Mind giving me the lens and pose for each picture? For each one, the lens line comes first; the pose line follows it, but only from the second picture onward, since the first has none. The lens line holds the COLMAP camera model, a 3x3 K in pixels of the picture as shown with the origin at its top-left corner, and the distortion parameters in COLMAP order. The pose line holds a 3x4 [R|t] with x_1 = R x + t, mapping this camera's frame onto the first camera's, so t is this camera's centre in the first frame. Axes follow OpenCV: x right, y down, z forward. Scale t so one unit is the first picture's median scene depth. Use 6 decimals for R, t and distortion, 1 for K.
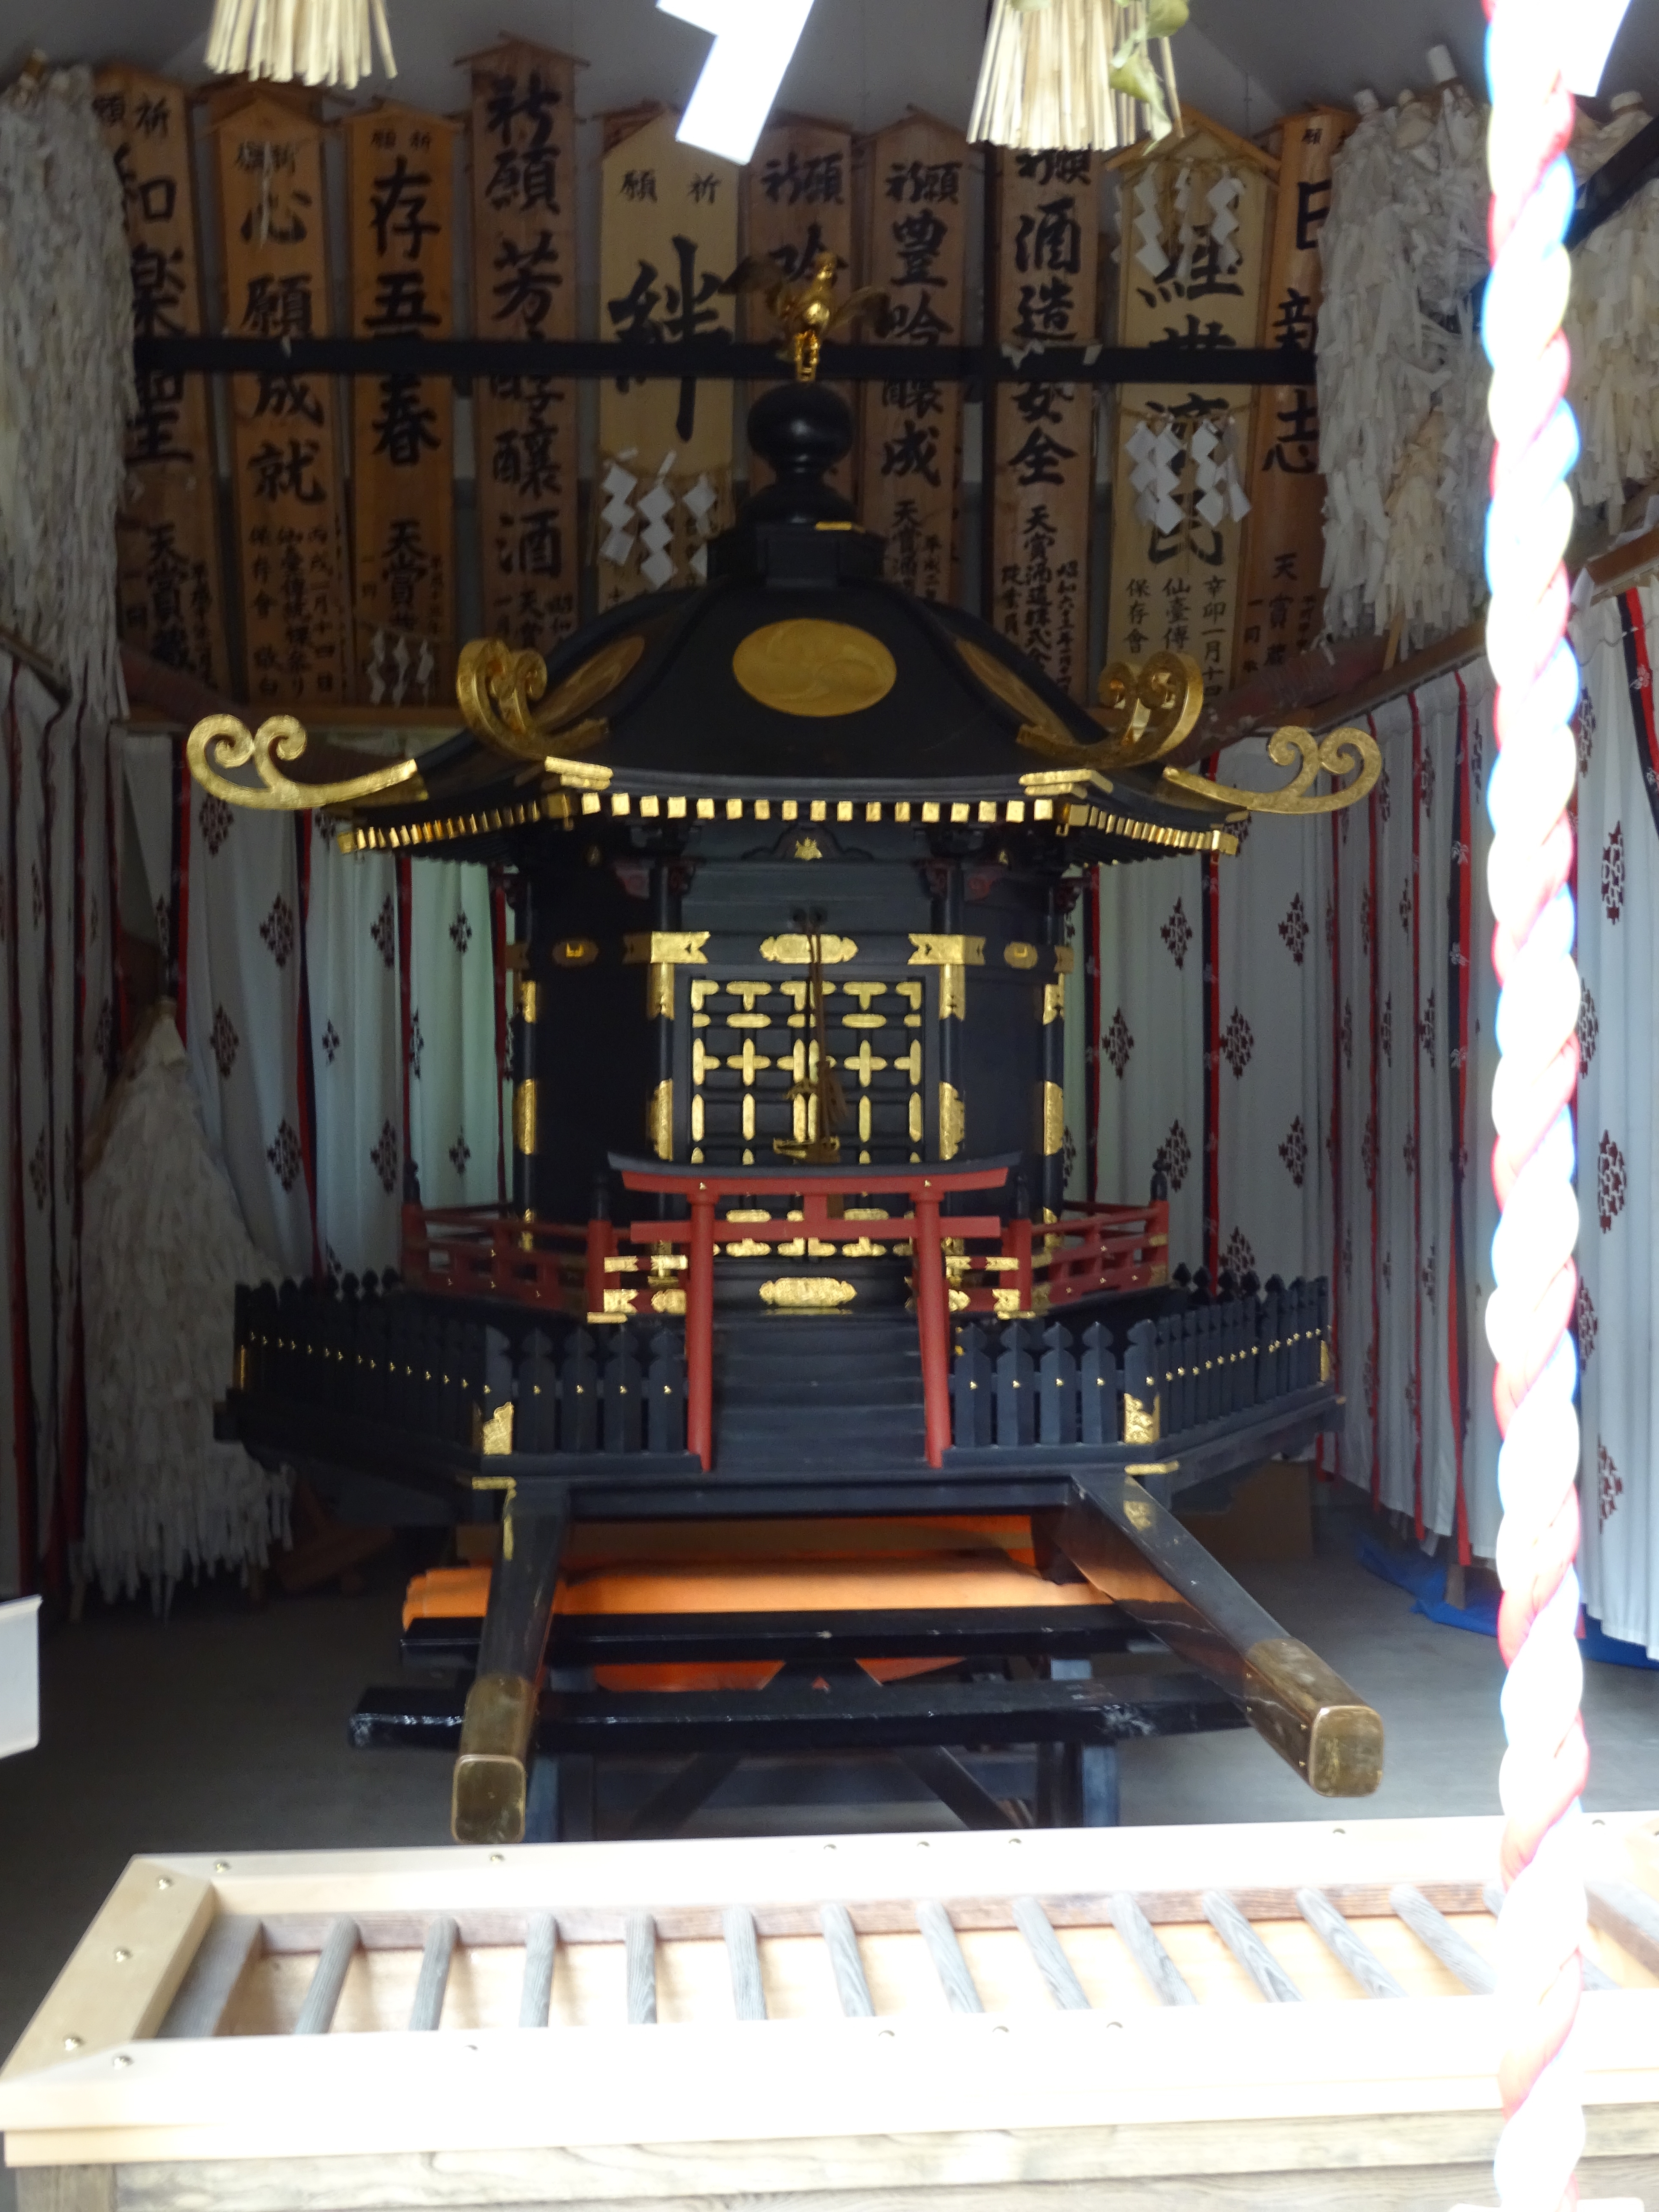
lens RADIAL K [[3042.0, 0, 832.7], [0, 3042.0, 1108.8], [0, 0, 1]] dist [-0.004716, 0.000000]
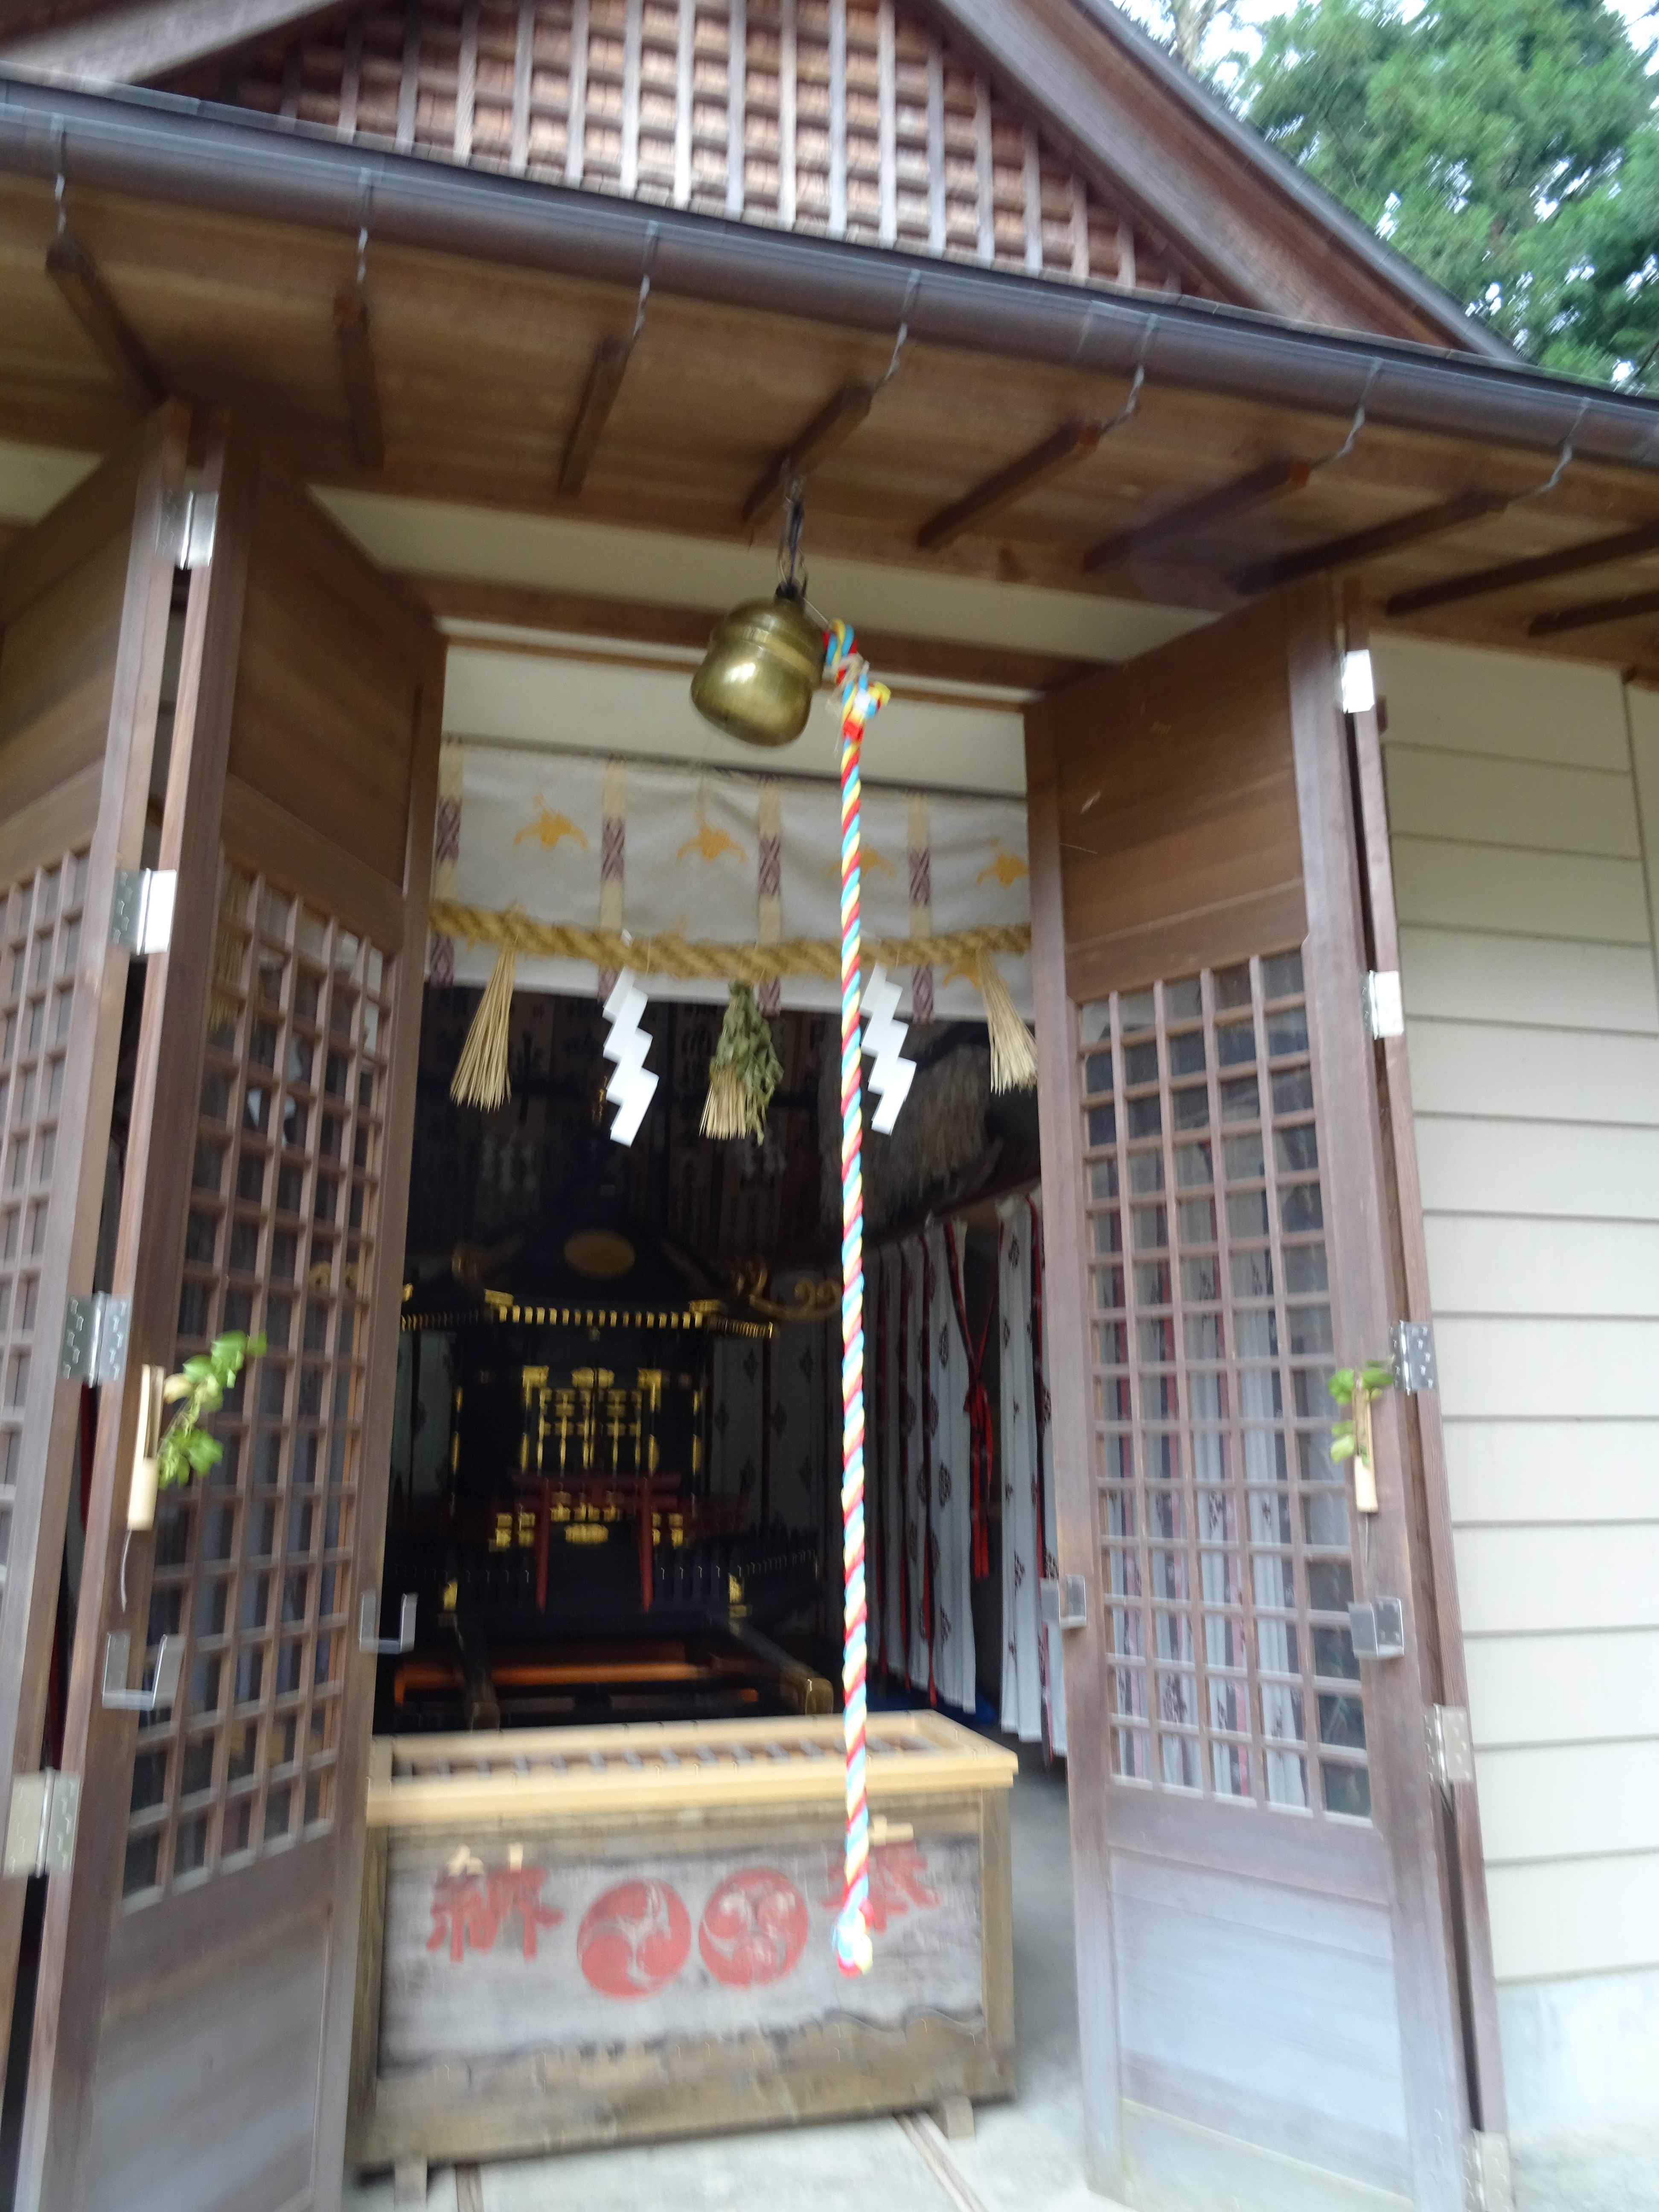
lens RADIAL K [[1473.8, 0, 823.4], [0, 1473.8, 1109.1], [0, 0, 1]] dist [-0.035738, 0.000050]
pose [[0.986872, 0.041482, 0.156085, -0.017730], [-0.005093, 0.973965, -0.226642, 0.000501], [-0.161423, 0.222872, 0.961390, -0.129048]]
